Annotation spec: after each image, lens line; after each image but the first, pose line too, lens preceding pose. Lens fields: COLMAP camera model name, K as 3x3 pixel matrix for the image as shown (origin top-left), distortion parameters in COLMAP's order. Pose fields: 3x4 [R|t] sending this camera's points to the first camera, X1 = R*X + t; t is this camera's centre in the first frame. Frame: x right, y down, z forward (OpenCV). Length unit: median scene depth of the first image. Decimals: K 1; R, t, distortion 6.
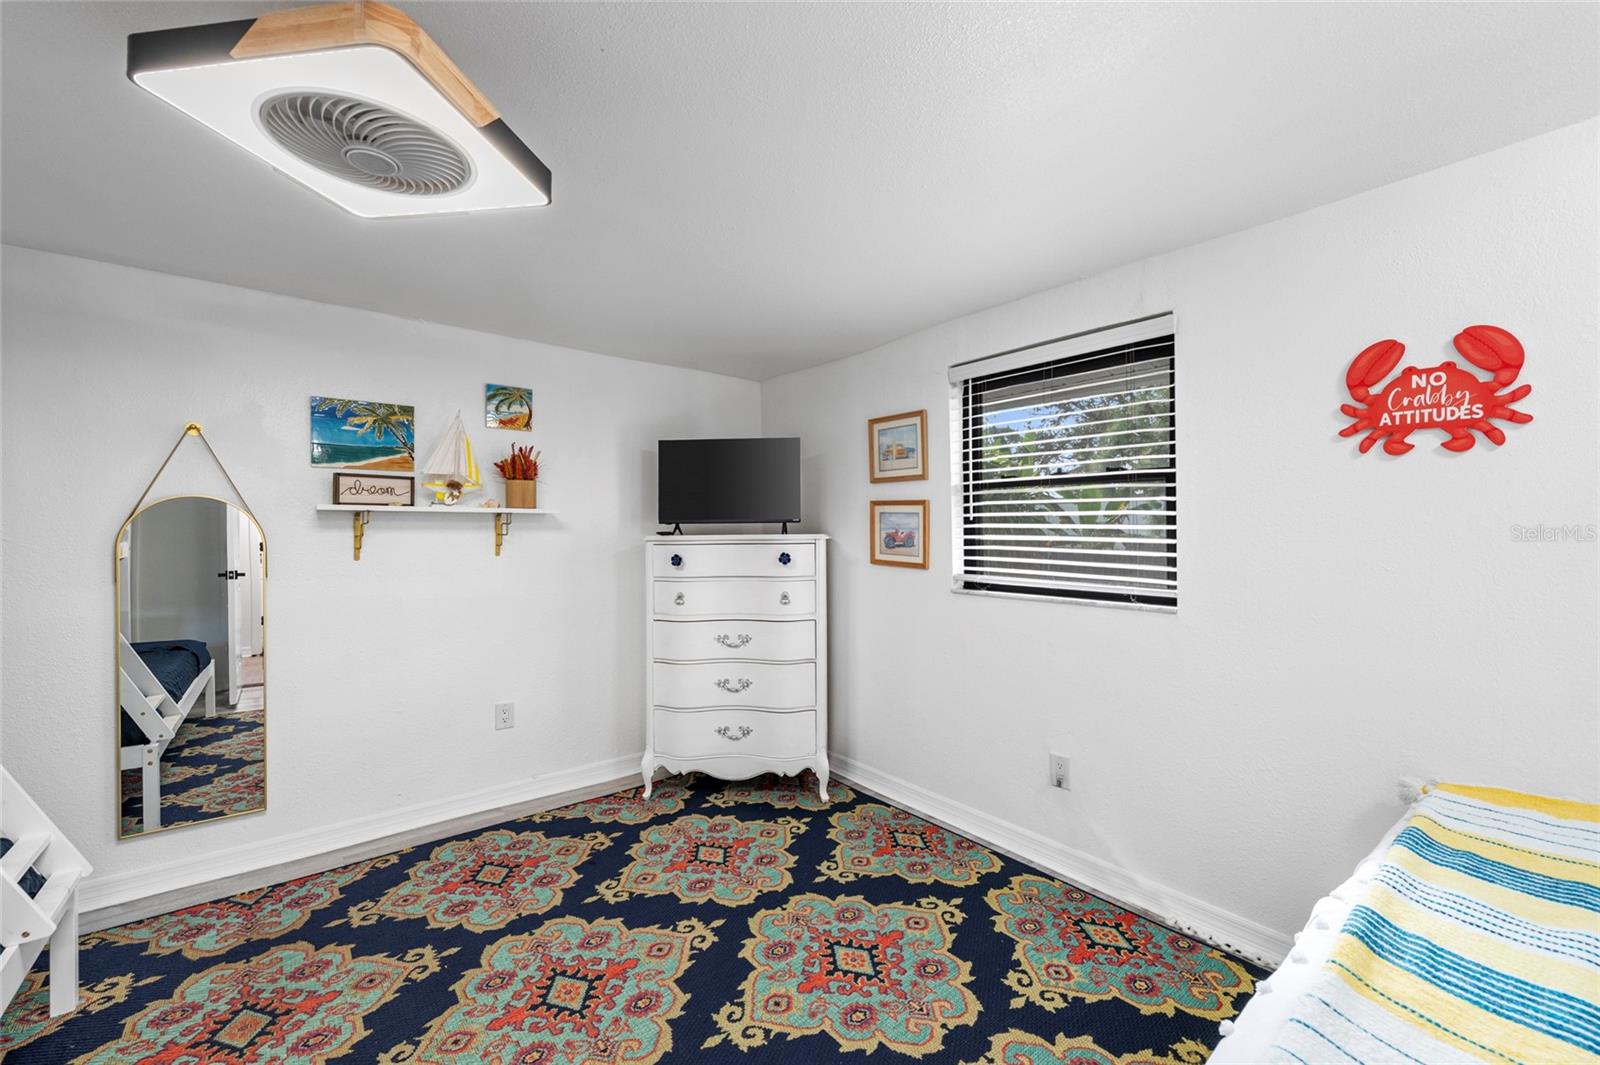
lens RADIAL K [[632.1, 0, 801.1], [0, 632.1, 539.7], [0, 0, 1]] dist [0.000036, -0.000065]
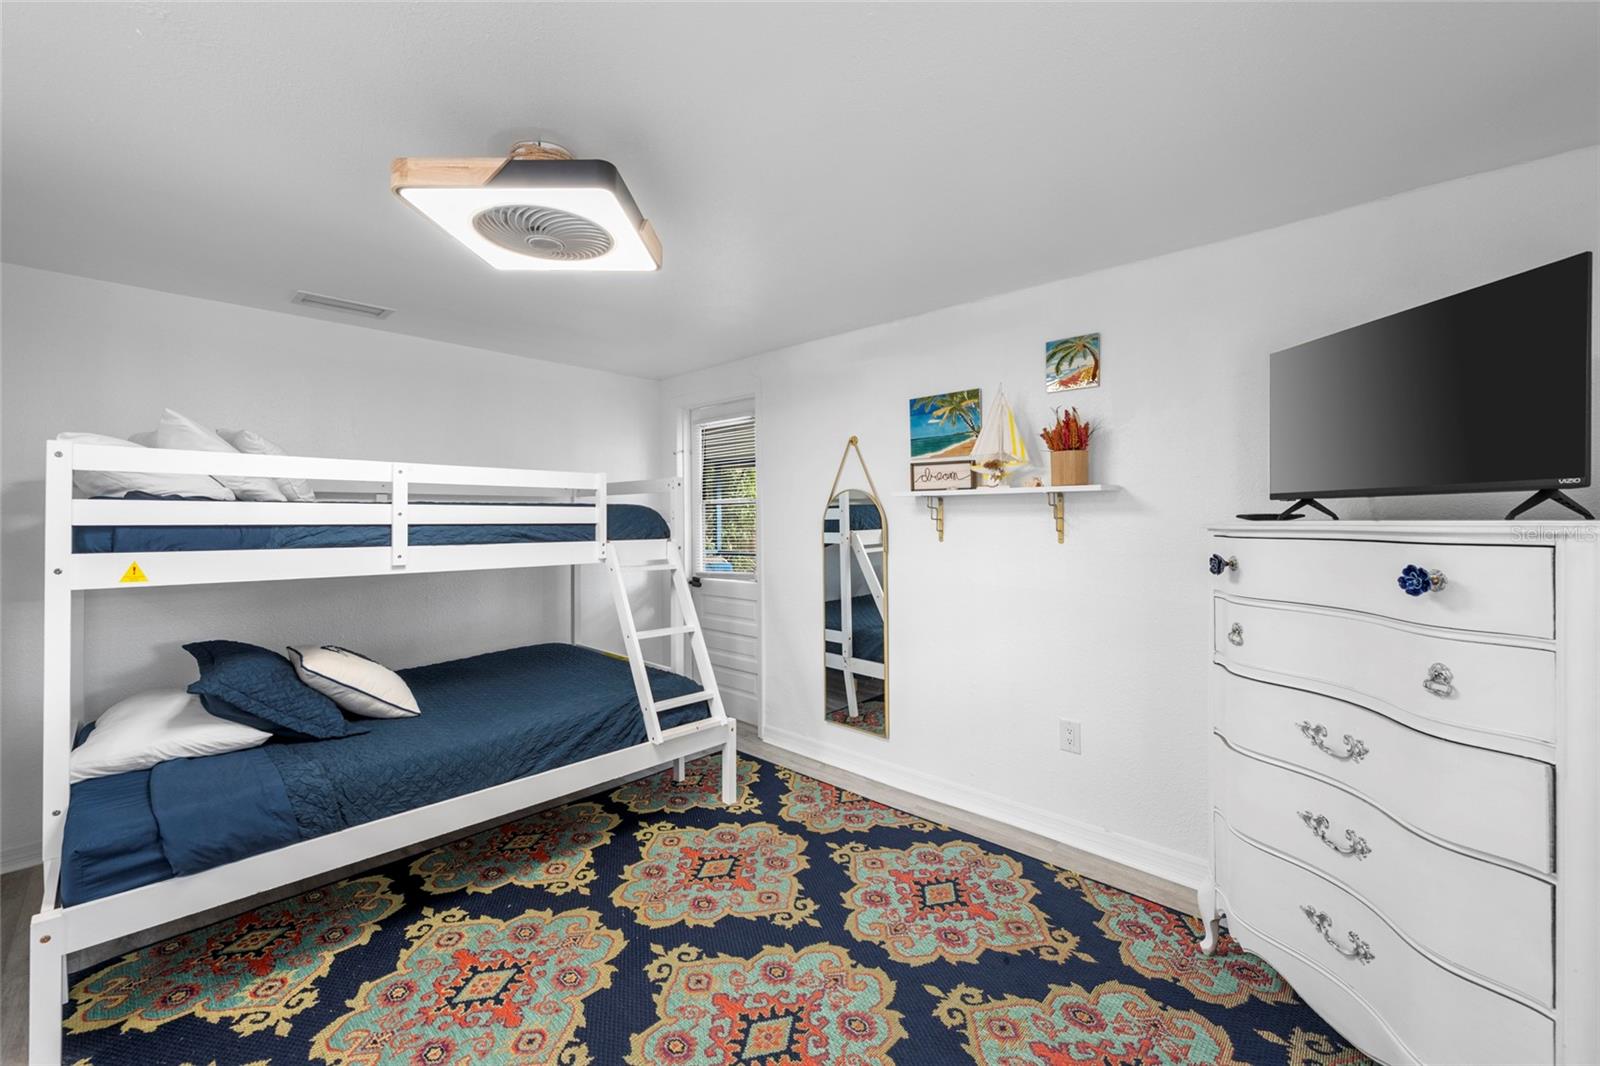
lens RADIAL K [[633.7, 0, 804.8], [0, 633.7, 521.9], [0, 0, 1]] dist [0.000995, -0.000031]
pose [[0.163089, 0.009778, -0.986563, 0.328464], [-0.005782, 0.999943, 0.008955, -0.009497], [0.986594, 0.004243, 0.163137, 0.581865]]
